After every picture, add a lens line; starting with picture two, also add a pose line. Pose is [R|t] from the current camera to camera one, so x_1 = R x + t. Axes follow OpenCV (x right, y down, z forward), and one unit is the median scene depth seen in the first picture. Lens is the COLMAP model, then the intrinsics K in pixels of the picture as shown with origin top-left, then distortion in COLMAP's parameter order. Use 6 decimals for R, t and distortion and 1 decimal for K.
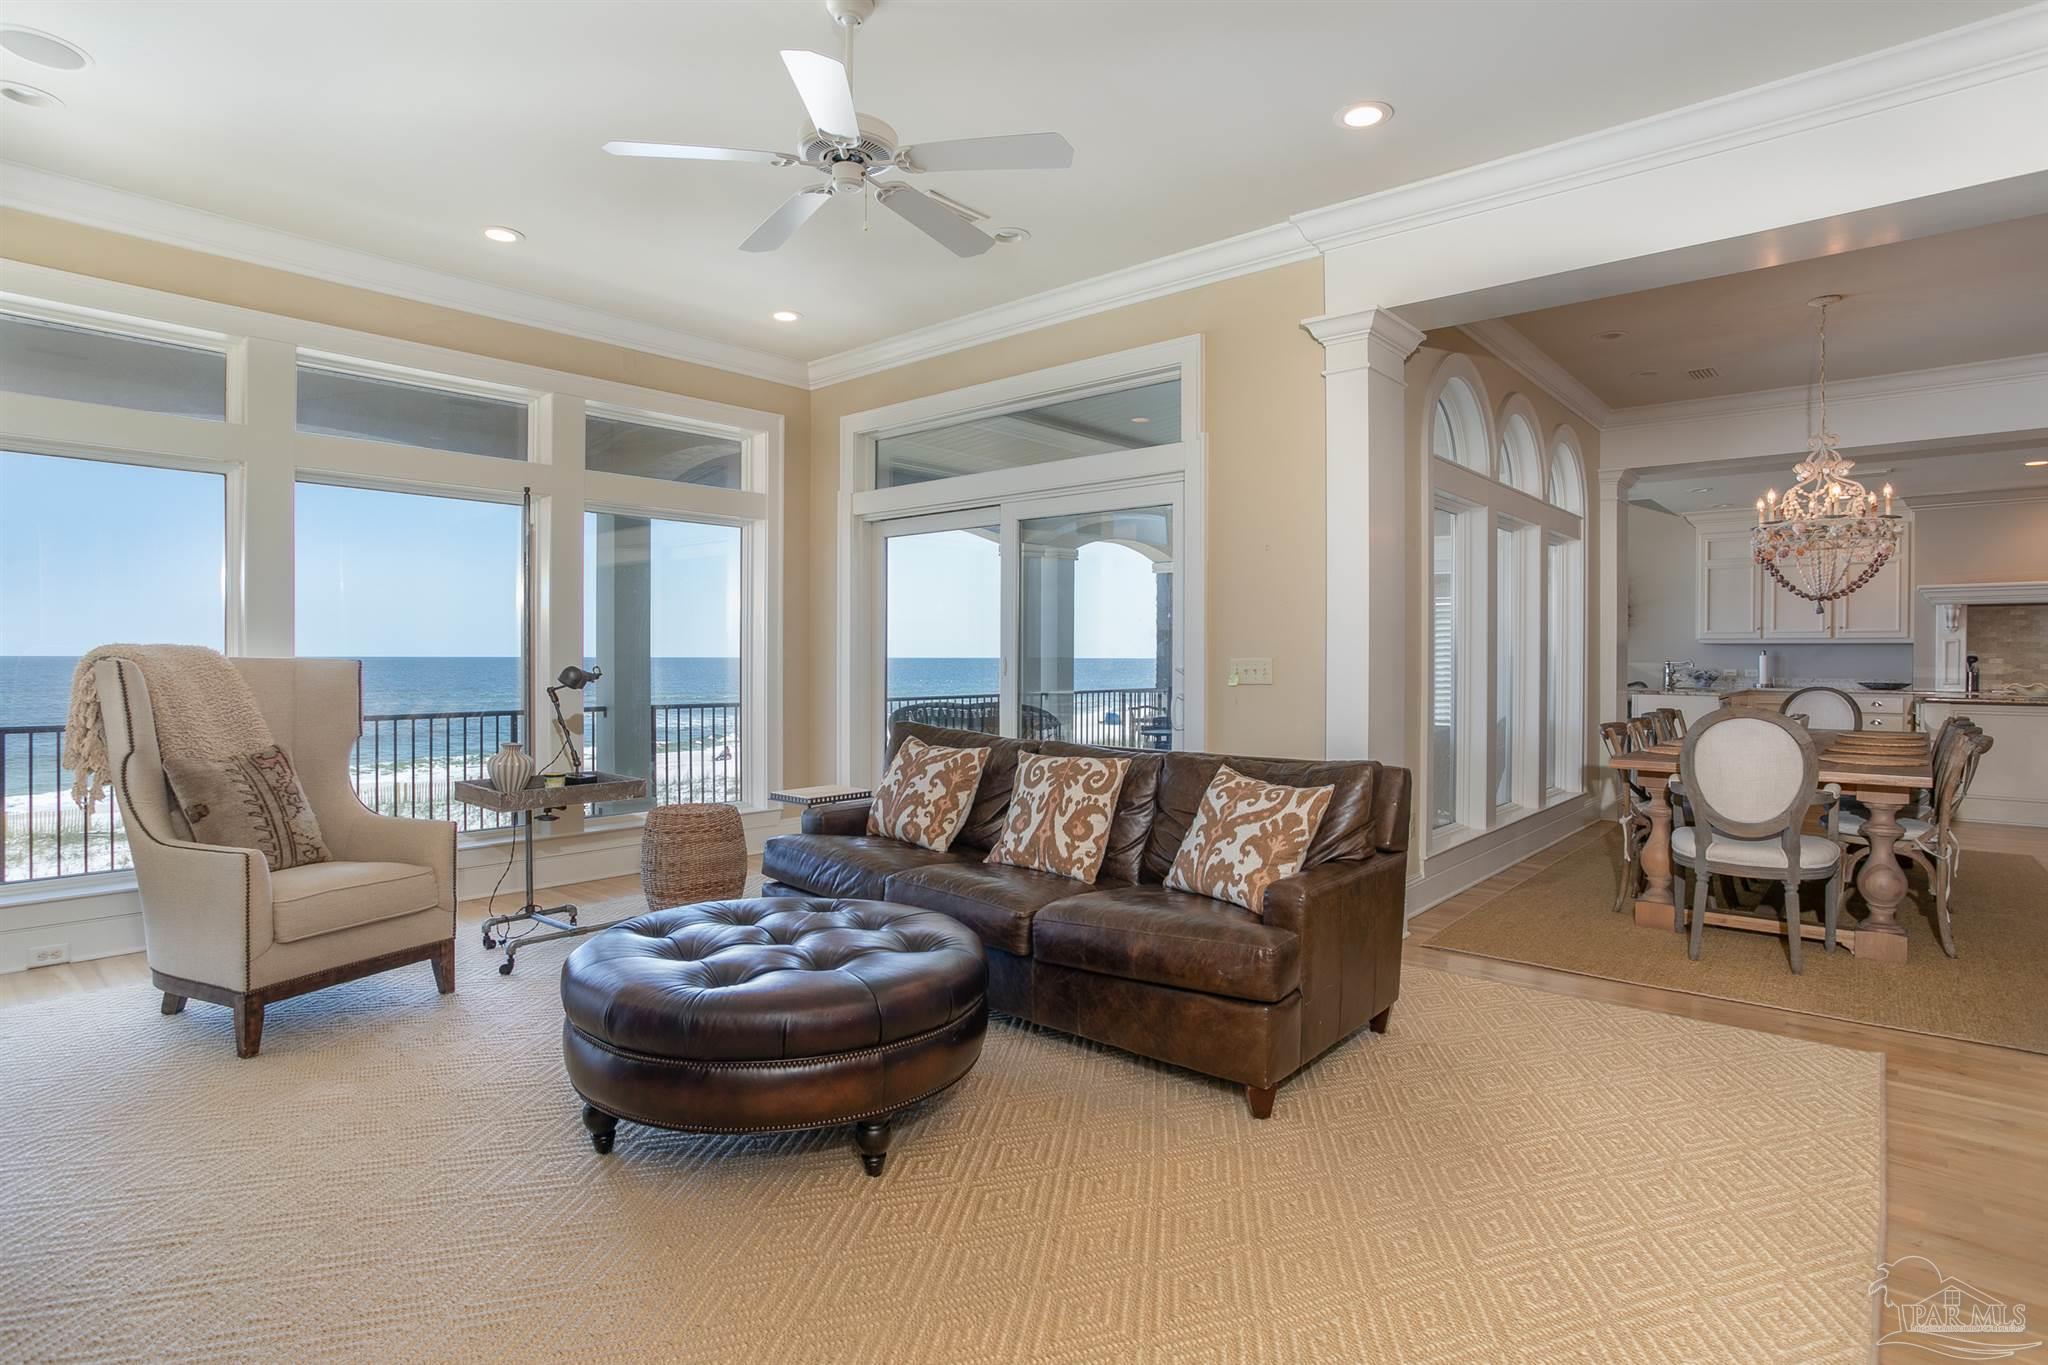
lens RADIAL K [[1079.8, 0, 1034.0], [0, 1079.8, 669.5], [0, 0, 1]] dist [-0.006639, 0.003910]
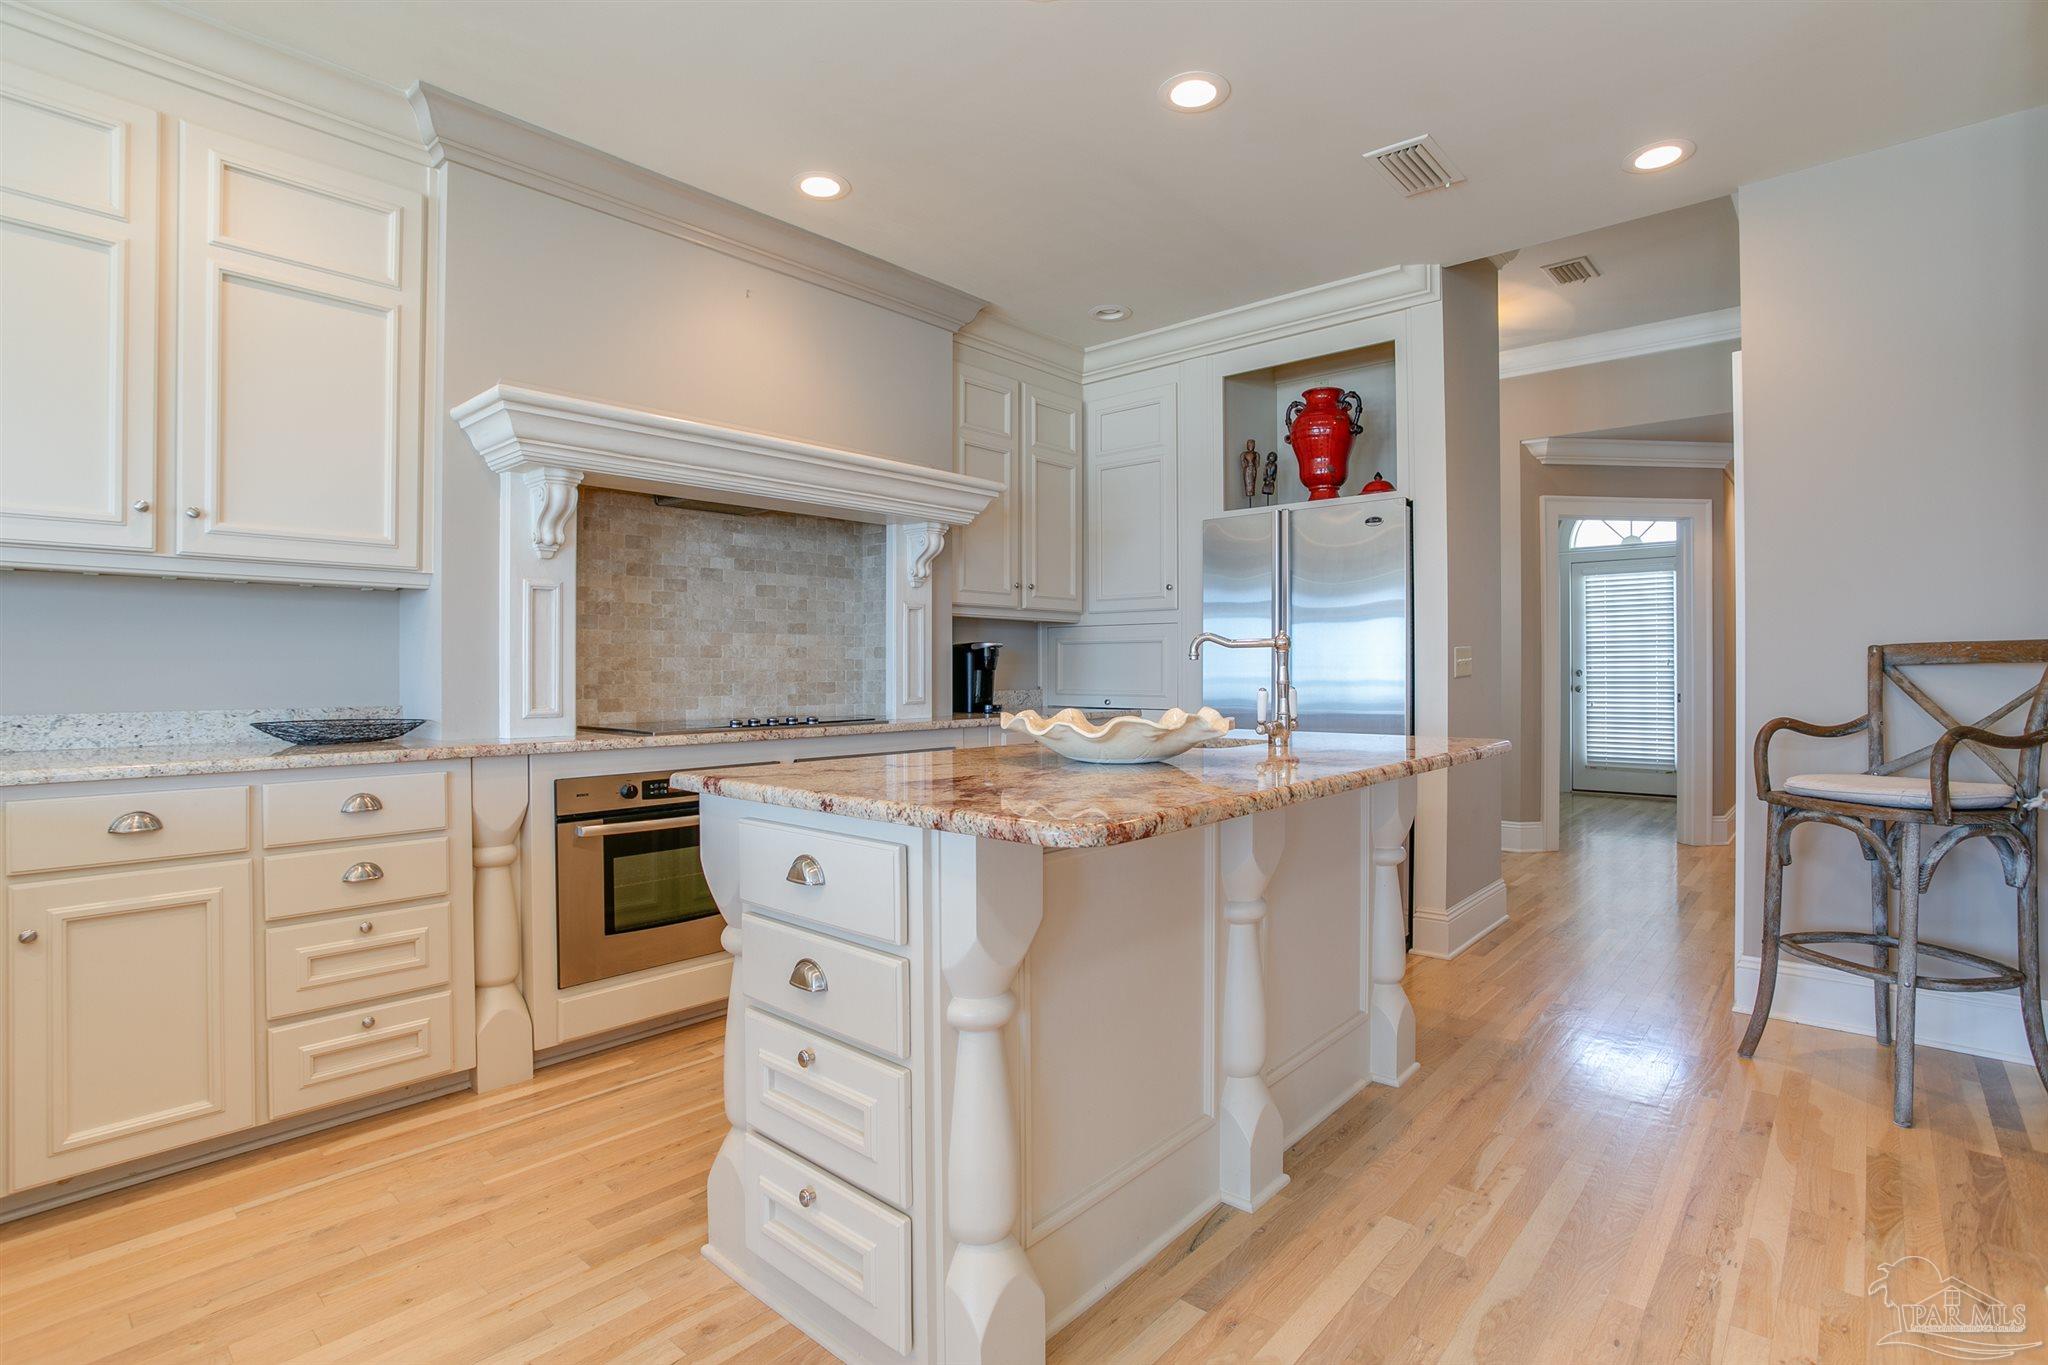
lens RADIAL K [[1026.5, 0, 1042.0], [0, 1026.5, 669.3], [0, 0, 1]] dist [-0.008890, 0.000058]
pose [[0.060782, -0.005745, 0.998135, 0.525865], [0.010165, 0.999935, 0.005137, -0.001143], [-0.998099, 0.009833, 0.060837, 0.794107]]
